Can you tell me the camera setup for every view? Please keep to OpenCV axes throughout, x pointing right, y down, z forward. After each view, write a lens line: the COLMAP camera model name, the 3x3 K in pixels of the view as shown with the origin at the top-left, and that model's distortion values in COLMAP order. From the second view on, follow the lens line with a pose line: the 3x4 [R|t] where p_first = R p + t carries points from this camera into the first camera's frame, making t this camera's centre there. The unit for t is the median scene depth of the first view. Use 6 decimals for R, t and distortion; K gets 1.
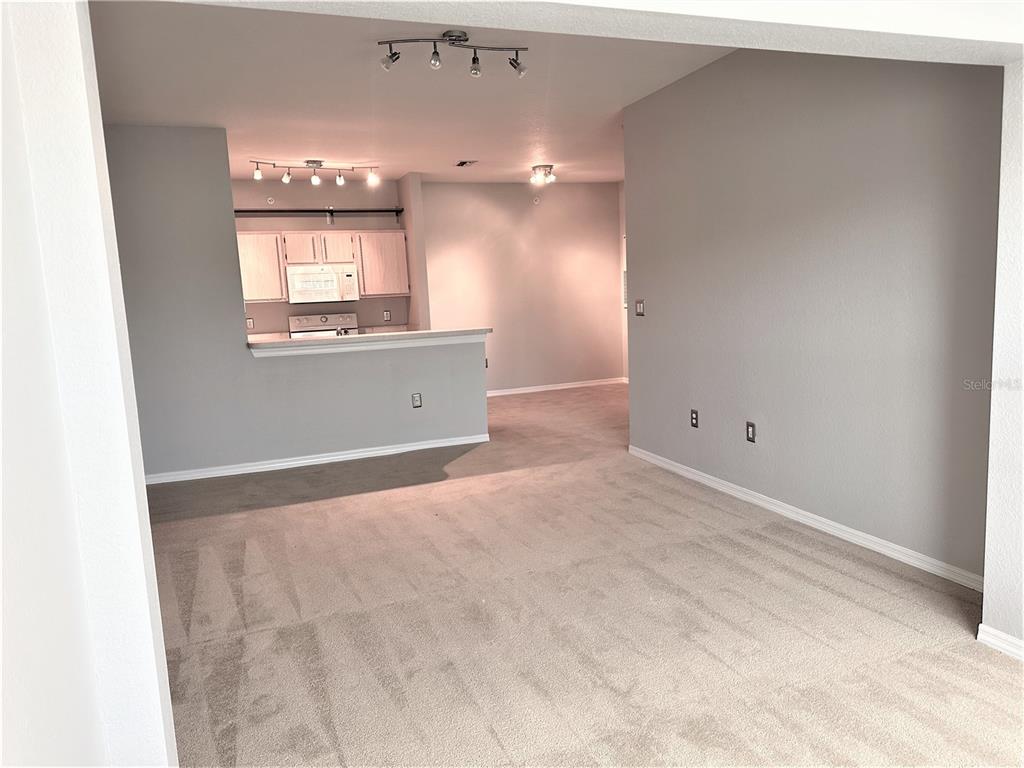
lens RADIAL K [[716.3, 0, 512.0], [0, 716.3, 384.0], [0, 0, 1]] dist [0.124770, -0.173570]
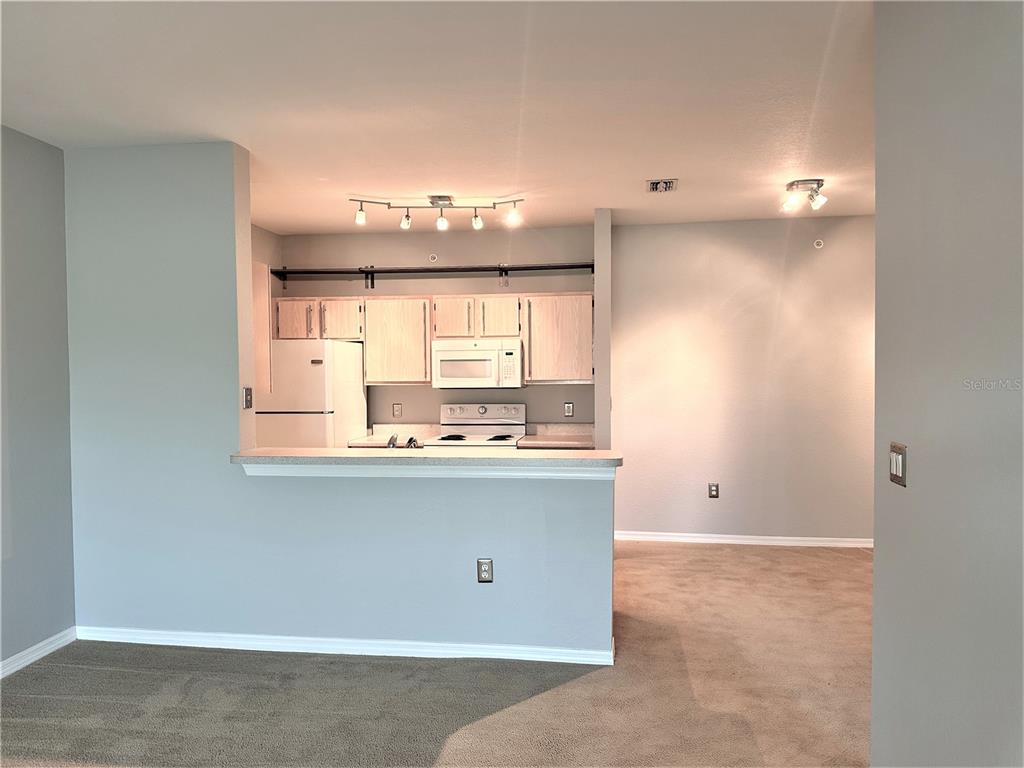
lens RADIAL K [[716.3, 0, 512.0], [0, 716.3, 384.0], [0, 0, 1]] dist [0.124770, -0.173570]
pose [[0.880977, 0.049506, -0.470562, 0.119125], [-0.095207, 0.992718, -0.073805, -0.066383], [0.463481, 0.109821, 0.879275, 0.366968]]
